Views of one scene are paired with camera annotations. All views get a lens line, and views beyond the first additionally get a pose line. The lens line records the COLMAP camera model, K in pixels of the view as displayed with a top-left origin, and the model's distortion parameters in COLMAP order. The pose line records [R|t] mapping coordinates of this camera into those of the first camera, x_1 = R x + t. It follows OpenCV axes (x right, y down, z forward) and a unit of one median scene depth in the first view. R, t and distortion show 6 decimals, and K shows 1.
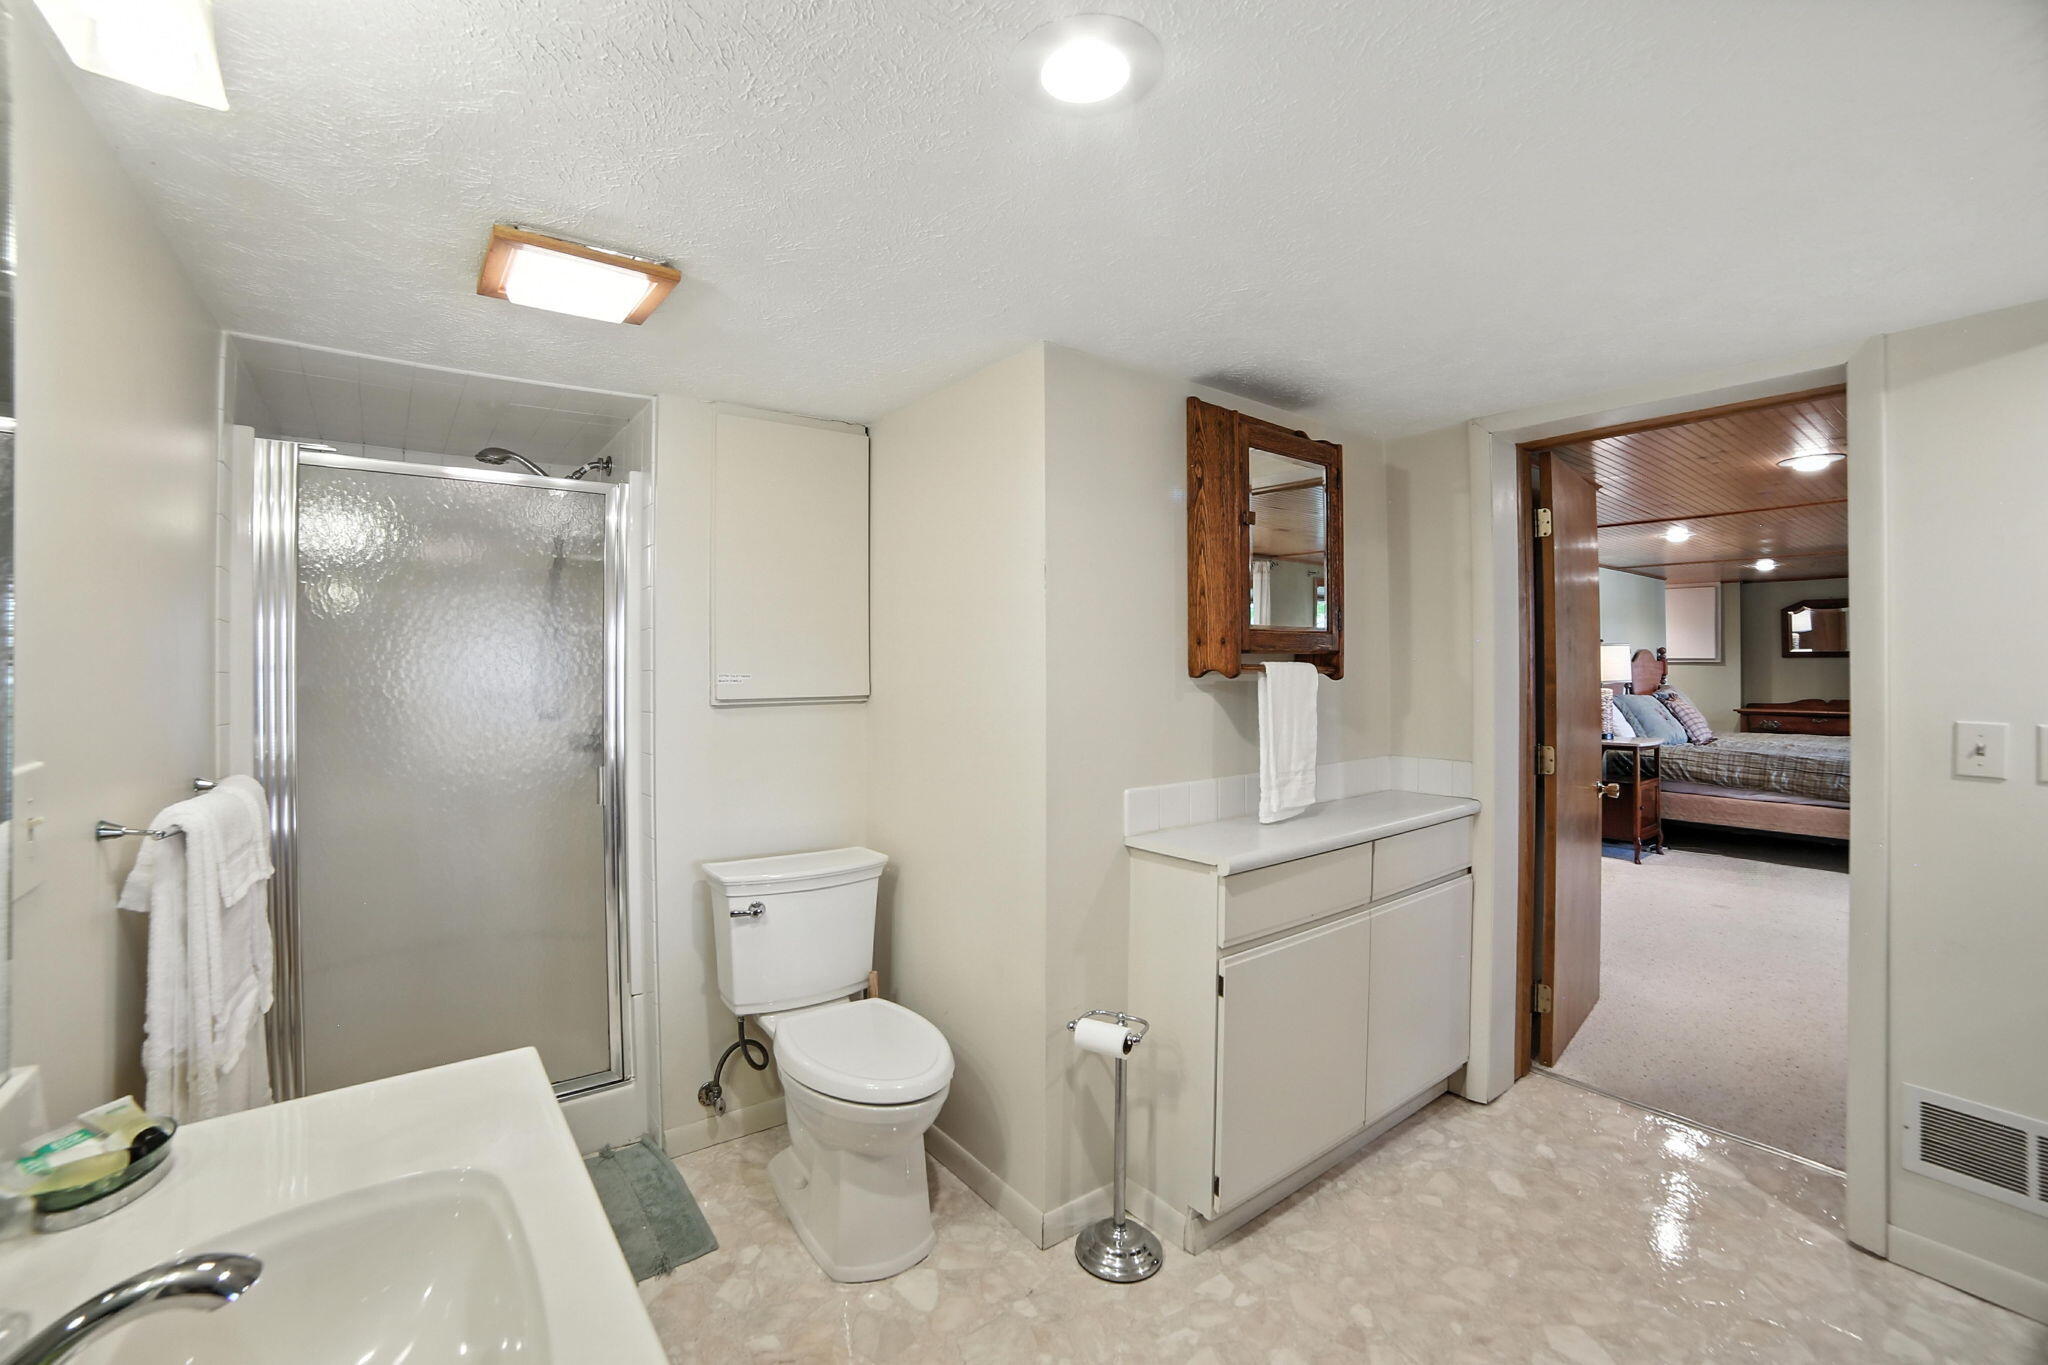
lens RADIAL K [[903.1, 0, 1021.5], [0, 903.1, 676.6], [0, 0, 1]] dist [-0.002911, -0.000145]
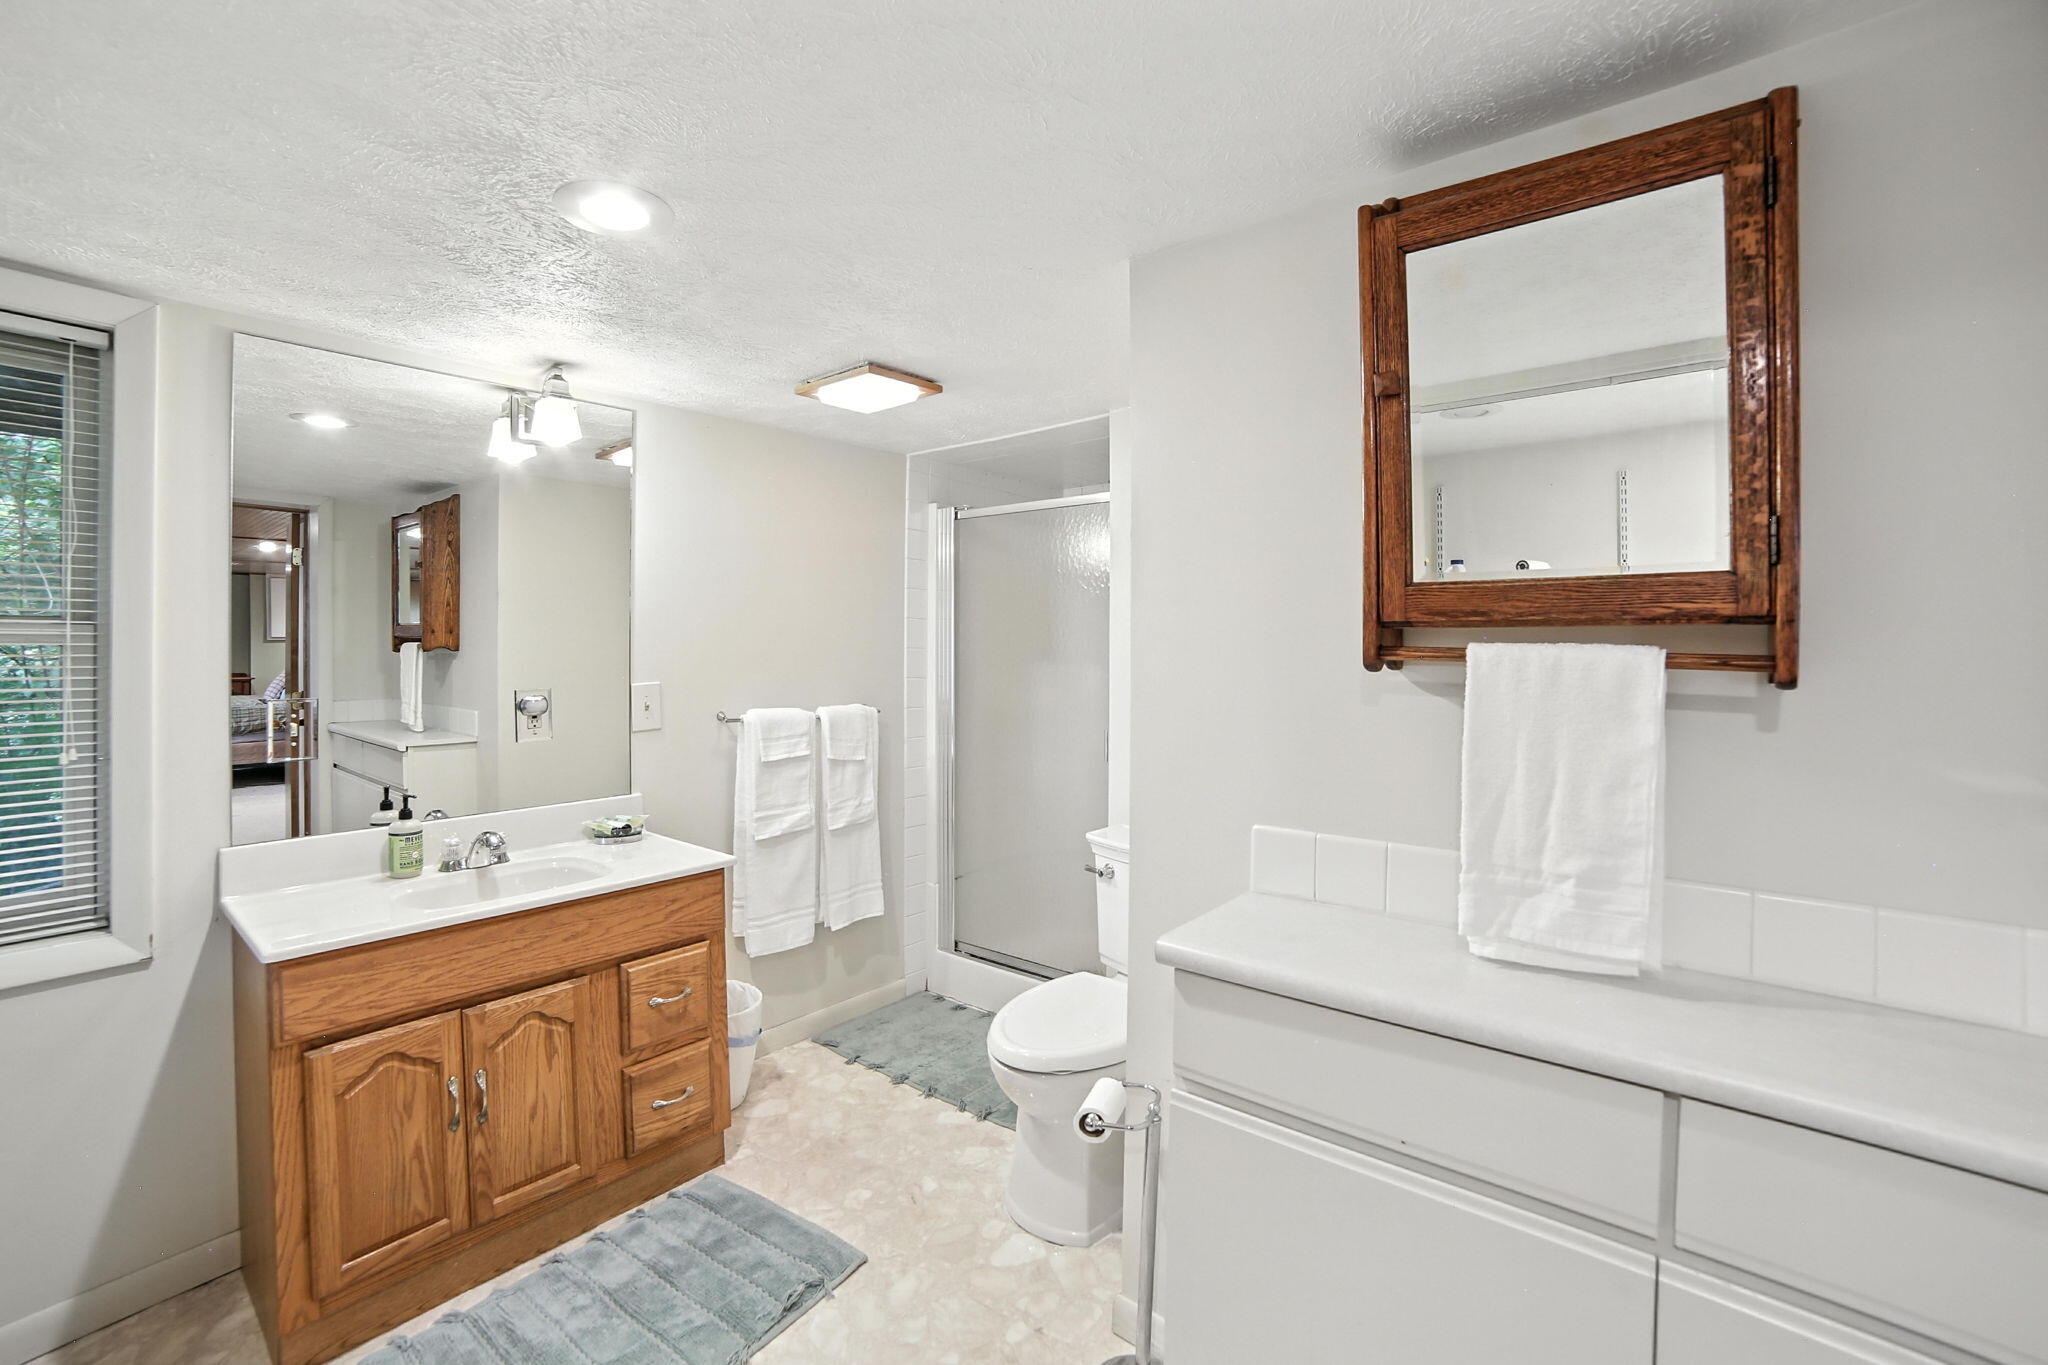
lens RADIAL K [[893.6, 0, 1018.3], [0, 893.6, 663.8], [0, 0, 1]] dist [-0.014996, 0.000122]
pose [[0.202139, 0.016807, -0.979213, 0.711682], [-0.017464, 0.999756, 0.013554, -0.006847], [0.979201, 0.014361, 0.202383, 0.638362]]
